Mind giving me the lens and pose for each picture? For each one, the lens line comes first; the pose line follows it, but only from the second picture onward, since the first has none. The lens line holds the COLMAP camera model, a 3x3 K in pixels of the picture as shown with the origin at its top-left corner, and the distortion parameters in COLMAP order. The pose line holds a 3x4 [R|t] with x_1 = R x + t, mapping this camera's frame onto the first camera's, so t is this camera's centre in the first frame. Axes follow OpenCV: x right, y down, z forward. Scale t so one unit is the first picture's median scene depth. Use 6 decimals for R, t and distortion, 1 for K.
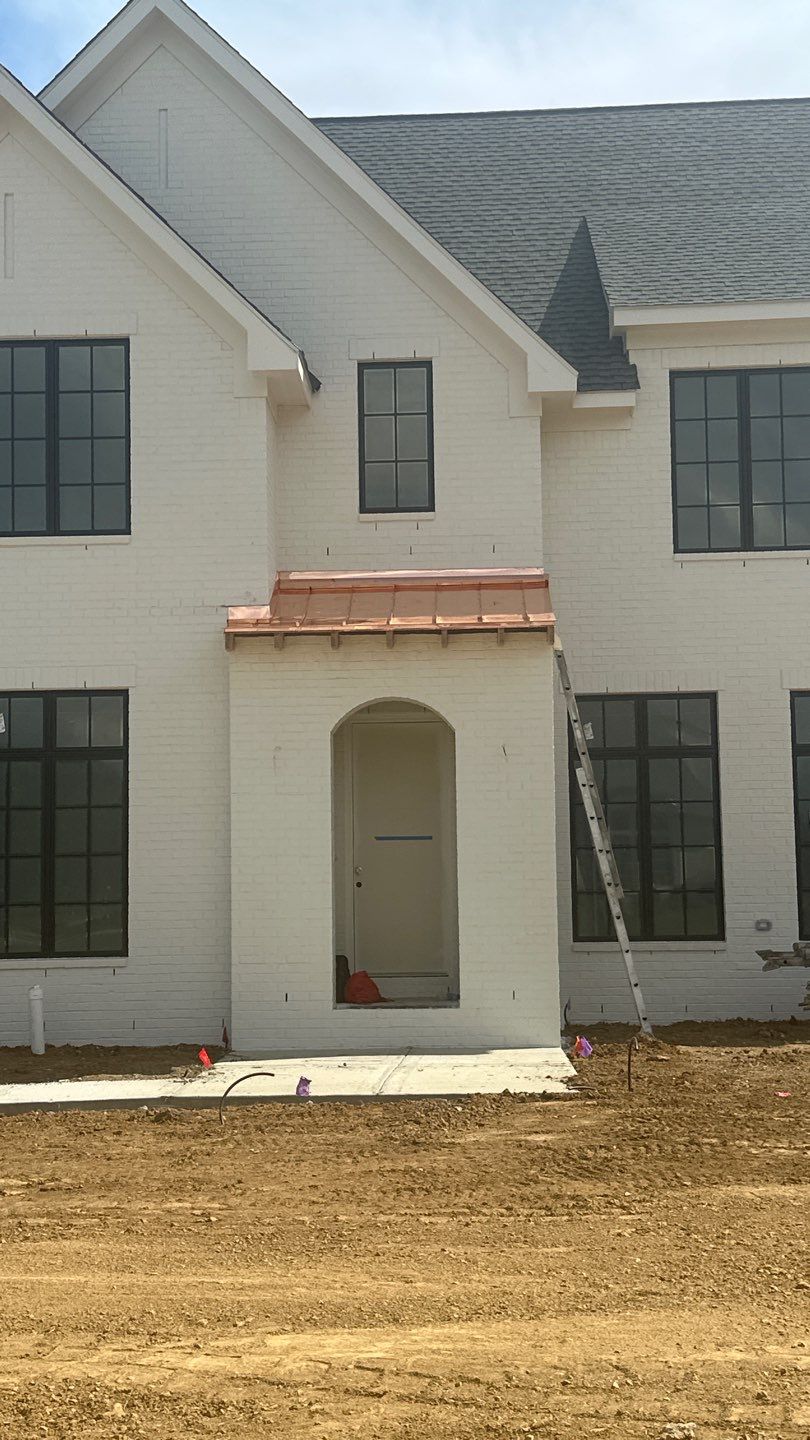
lens RADIAL K [[1470.9, 0, 405.8], [0, 1470.9, 770.6], [0, 0, 1]] dist [0.115832, -0.009993]
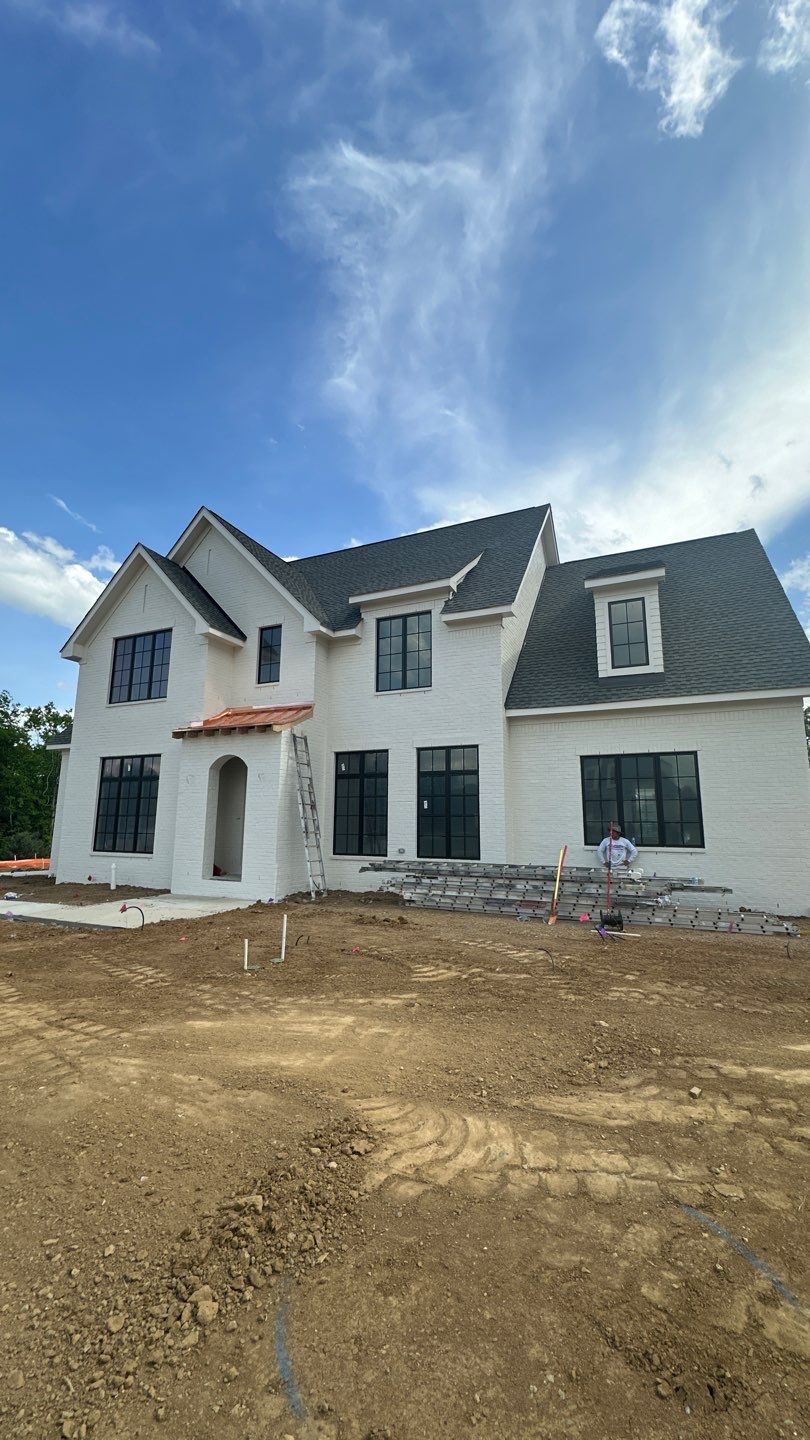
lens RADIAL K [[607.8, 0, 405.0], [0, 607.8, 720.0], [0, 0, 1]] dist [0.000683, -0.000017]
pose [[0.931176, -0.040835, -0.362277, 0.615648], [0.005664, 0.995208, -0.097617, -0.005803], [0.364527, 0.088847, 0.926945, 0.114369]]
